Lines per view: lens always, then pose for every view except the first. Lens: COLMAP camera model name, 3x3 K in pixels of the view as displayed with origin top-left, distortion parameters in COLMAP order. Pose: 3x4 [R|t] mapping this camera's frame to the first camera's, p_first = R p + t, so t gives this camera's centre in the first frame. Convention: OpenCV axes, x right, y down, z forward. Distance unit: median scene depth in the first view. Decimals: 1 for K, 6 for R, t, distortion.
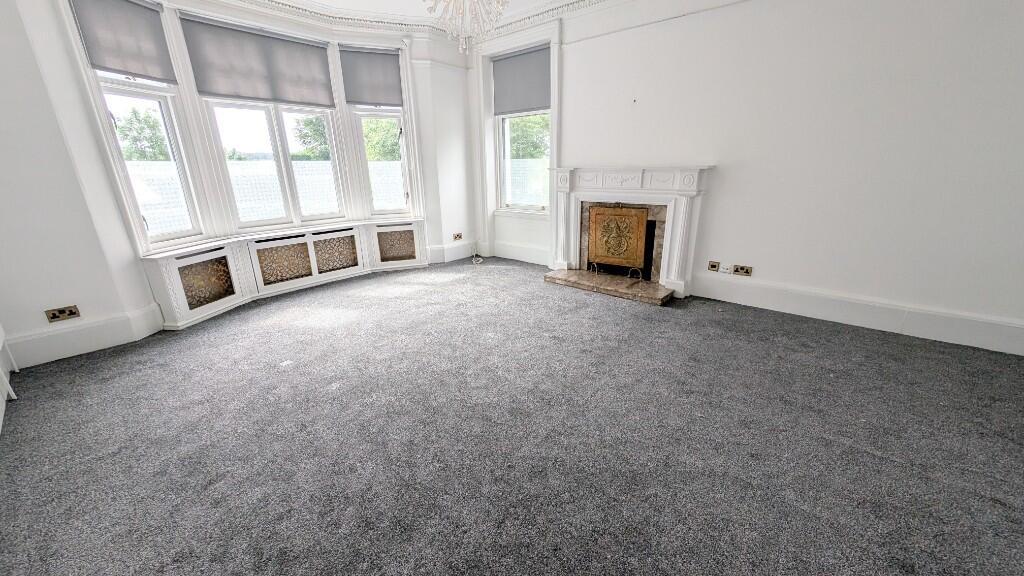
lens RADIAL K [[380.9, 0, 515.5], [0, 380.9, 288.3], [0, 0, 1]] dist [0.005483, -0.001346]
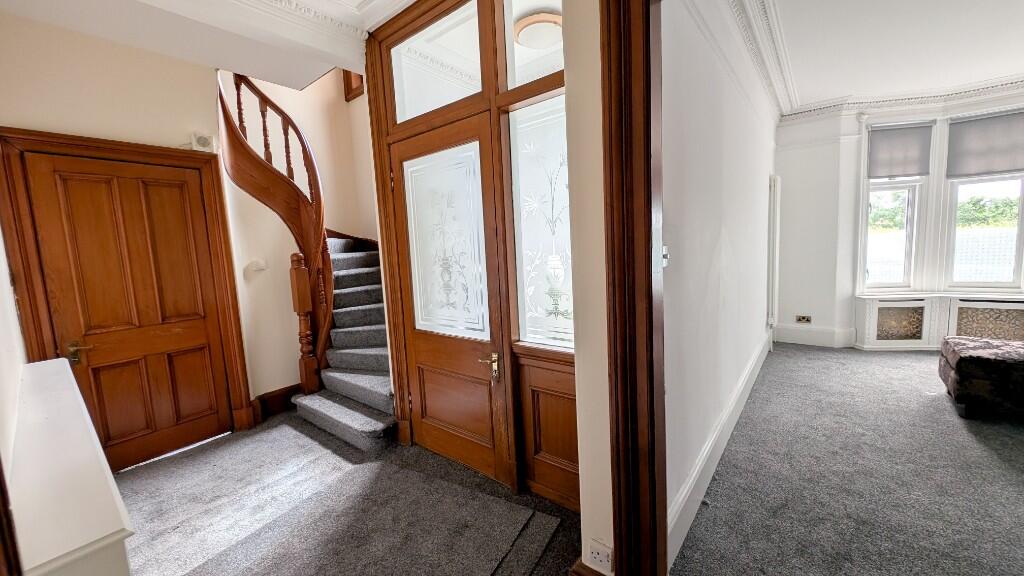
lens RADIAL K [[380.9, 0, 517.9], [0, 380.9, 283.0], [0, 0, 1]] dist [0.005483, -0.001346]
pose [[0.034346, 0.111907, -0.993125, 0.356970], [-0.260102, 0.960469, 0.099232, 0.051987], [0.964970, 0.254906, 0.062096, -0.299478]]
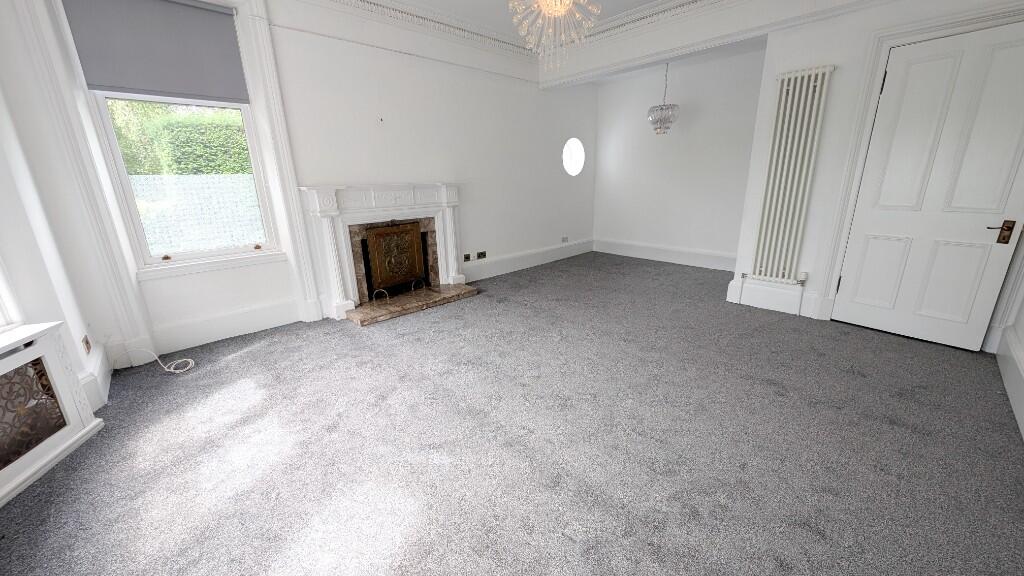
lens RADIAL K [[380.9, 0, 518.4], [0, 380.9, 285.0], [0, 0, 1]] dist [0.005483, -0.001346]
pose [[0.102980, -0.259222, 0.960312, -0.703181], [0.319949, 0.922769, 0.214778, -0.184526], [-0.941822, 0.285133, 0.177964, 0.587808]]
